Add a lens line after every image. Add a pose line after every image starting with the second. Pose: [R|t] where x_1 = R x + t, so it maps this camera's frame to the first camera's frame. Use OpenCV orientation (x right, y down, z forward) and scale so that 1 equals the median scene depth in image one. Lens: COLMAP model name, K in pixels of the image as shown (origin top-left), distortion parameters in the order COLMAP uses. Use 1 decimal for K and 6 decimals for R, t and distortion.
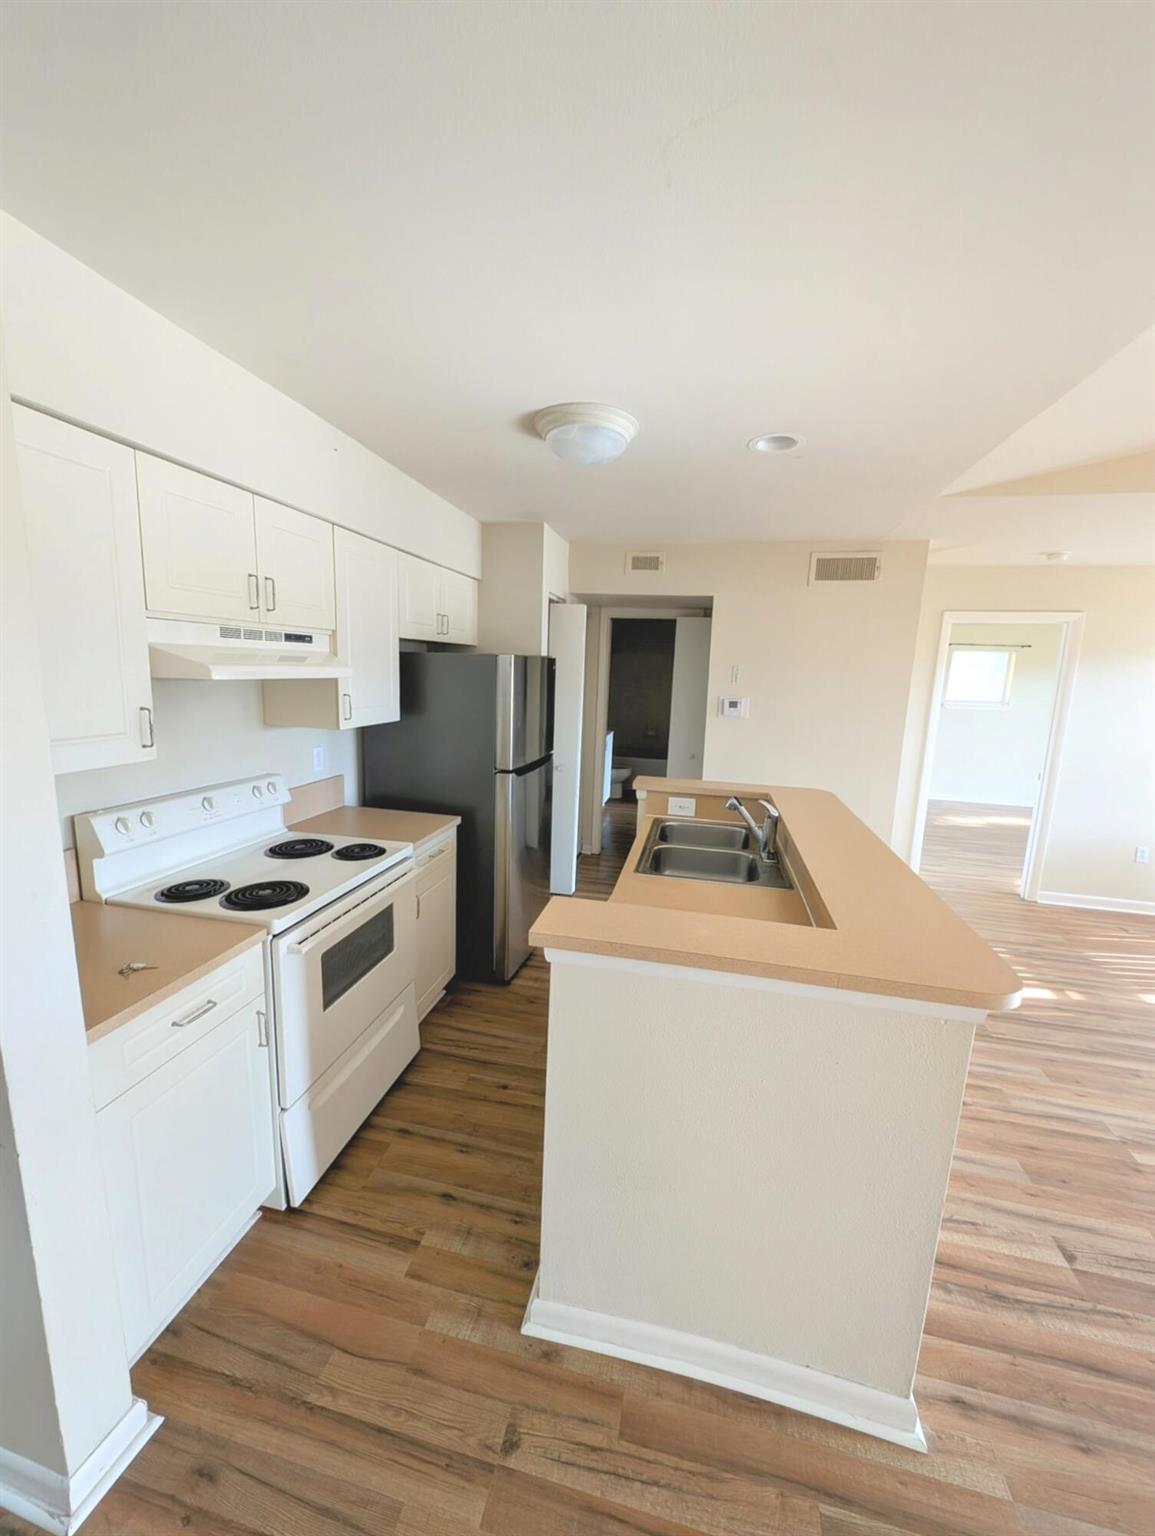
lens RADIAL K [[570.3, 0, 577.5], [0, 570.3, 768.0], [0, 0, 1]] dist [-0.001411, -0.000721]
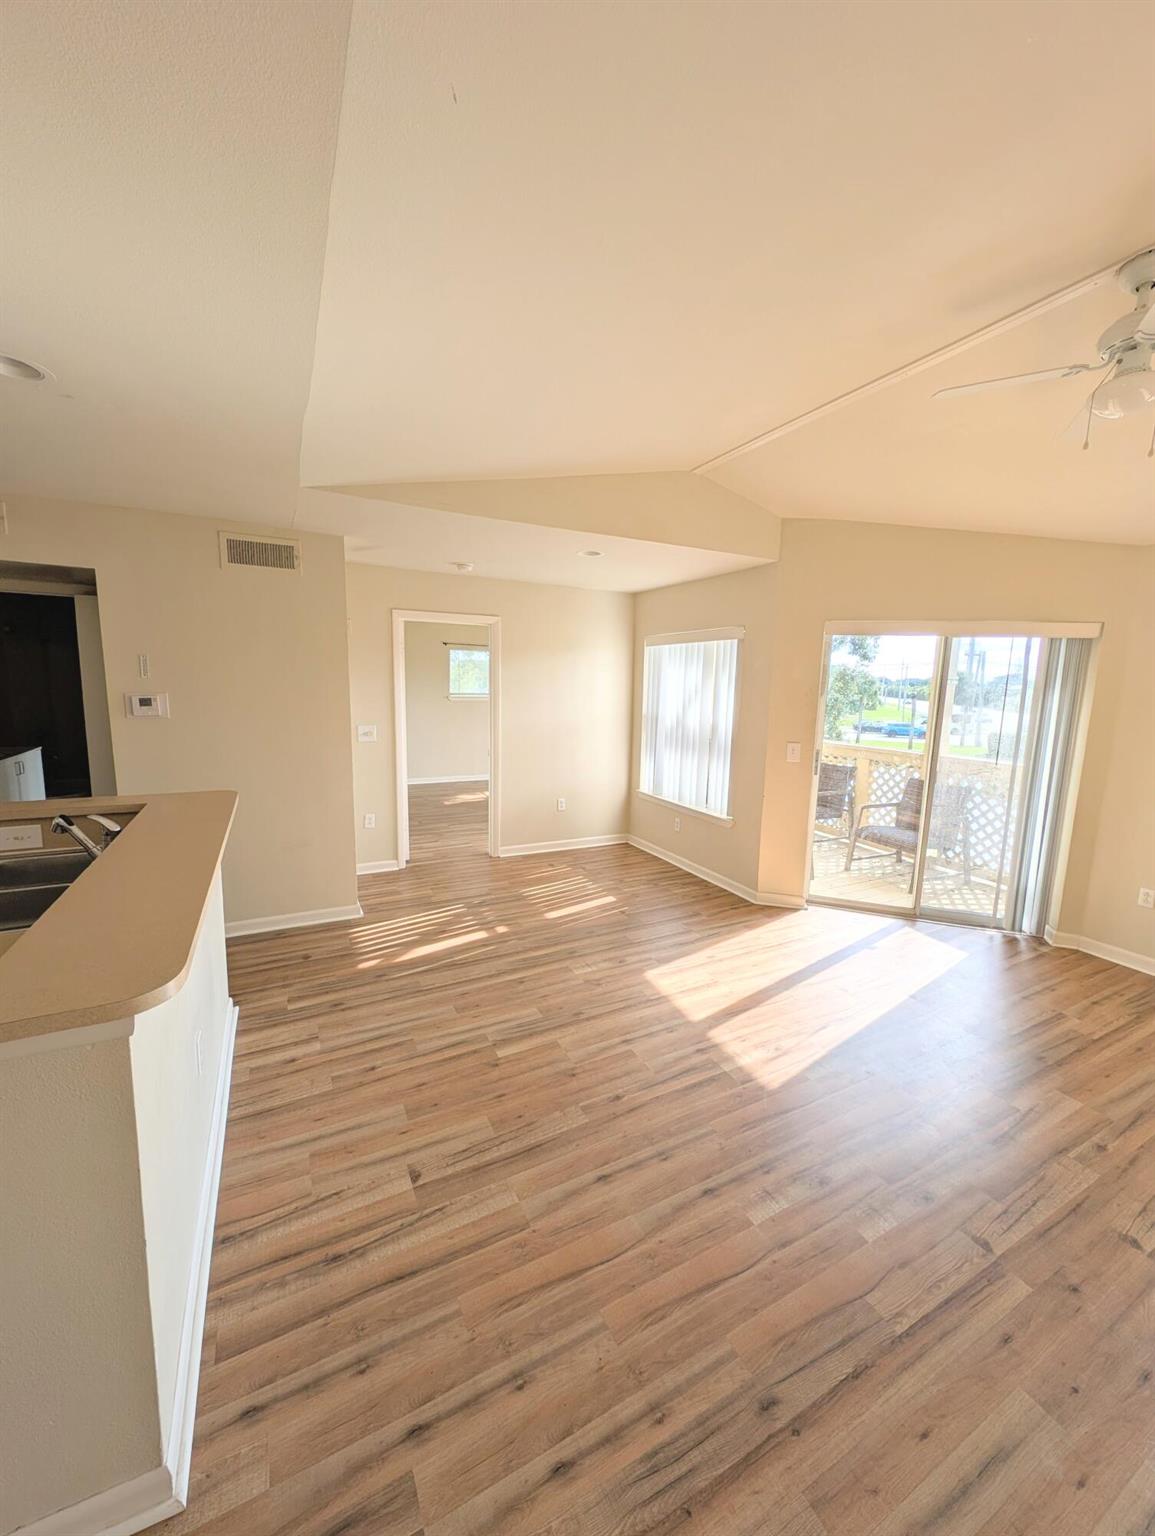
lens RADIAL K [[570.3, 0, 577.5], [0, 570.3, 768.0], [0, 0, 1]] dist [-0.001411, -0.000721]
pose [[0.765000, -0.109349, 0.634679, 0.235860], [0.107430, 0.993340, 0.041655, 0.020445], [-0.635007, 0.036317, 0.771653, -0.052374]]
